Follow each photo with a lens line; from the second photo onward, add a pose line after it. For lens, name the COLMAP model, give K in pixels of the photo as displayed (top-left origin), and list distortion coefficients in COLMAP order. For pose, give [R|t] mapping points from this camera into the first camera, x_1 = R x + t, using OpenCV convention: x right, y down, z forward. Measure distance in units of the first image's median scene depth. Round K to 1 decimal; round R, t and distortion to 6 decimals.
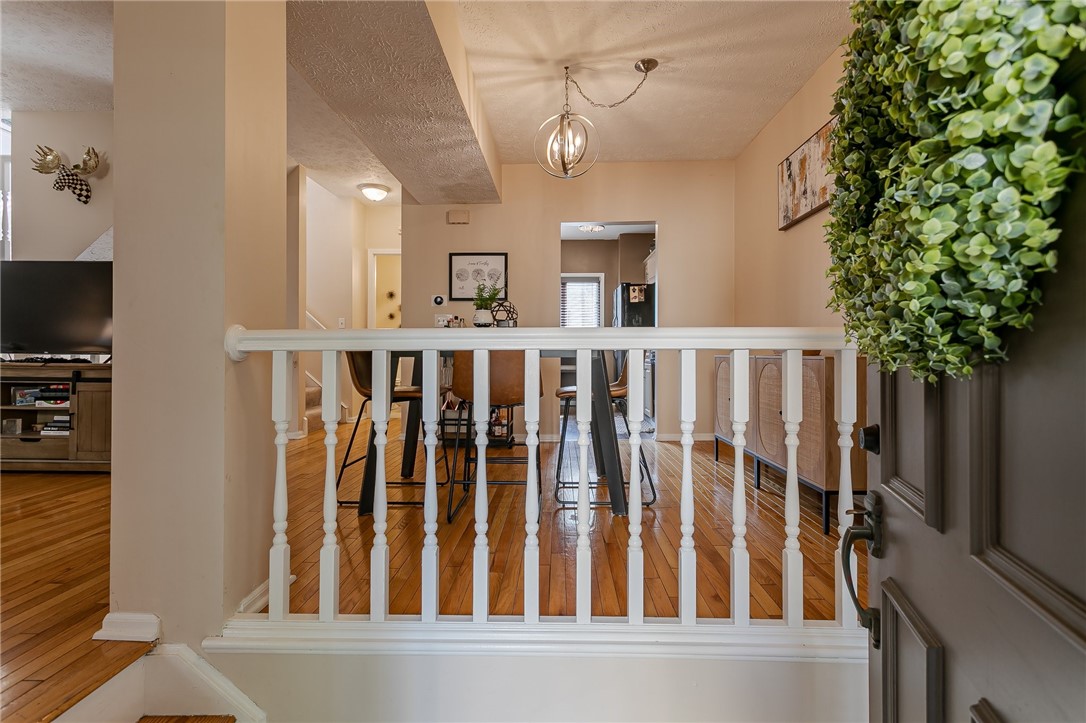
lens RADIAL K [[510.7, 0, 544.8], [0, 510.7, 353.5], [0, 0, 1]] dist [0.003200, 0.000539]
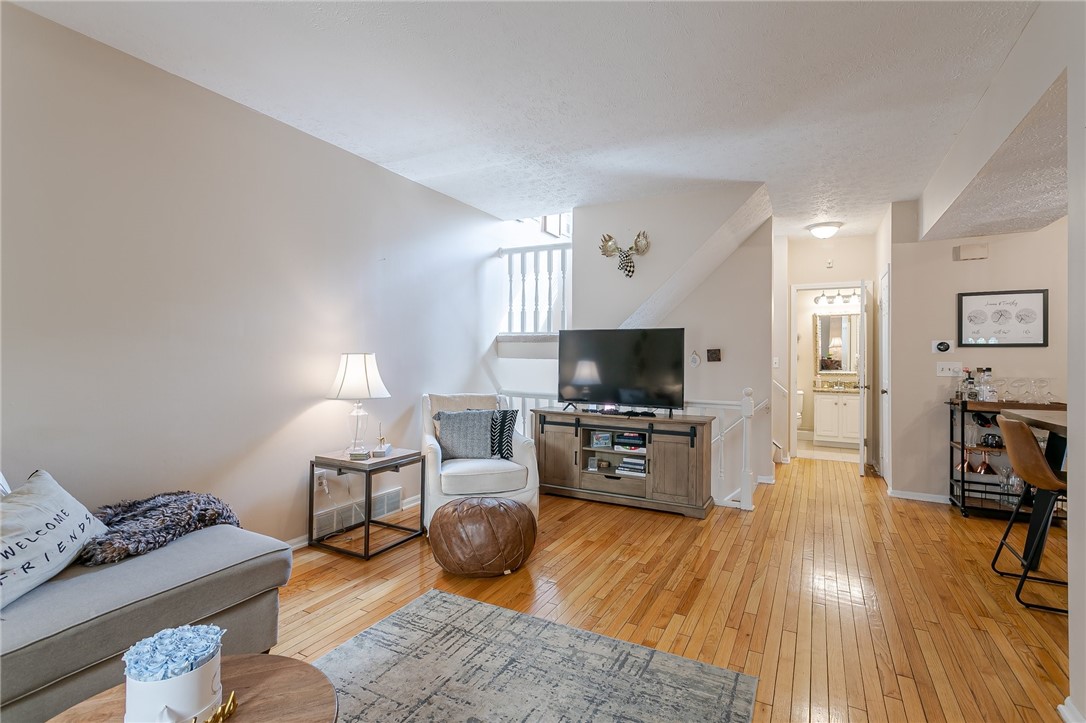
lens RADIAL K [[510.7, 0, 544.8], [0, 510.7, 353.5], [0, 0, 1]] dist [0.003200, 0.000539]
pose [[0.896884, -0.005601, -0.442230, -0.590404], [0.000612, 0.999935, -0.011425, -0.110139], [0.442265, 0.009976, 0.896829, -0.162343]]
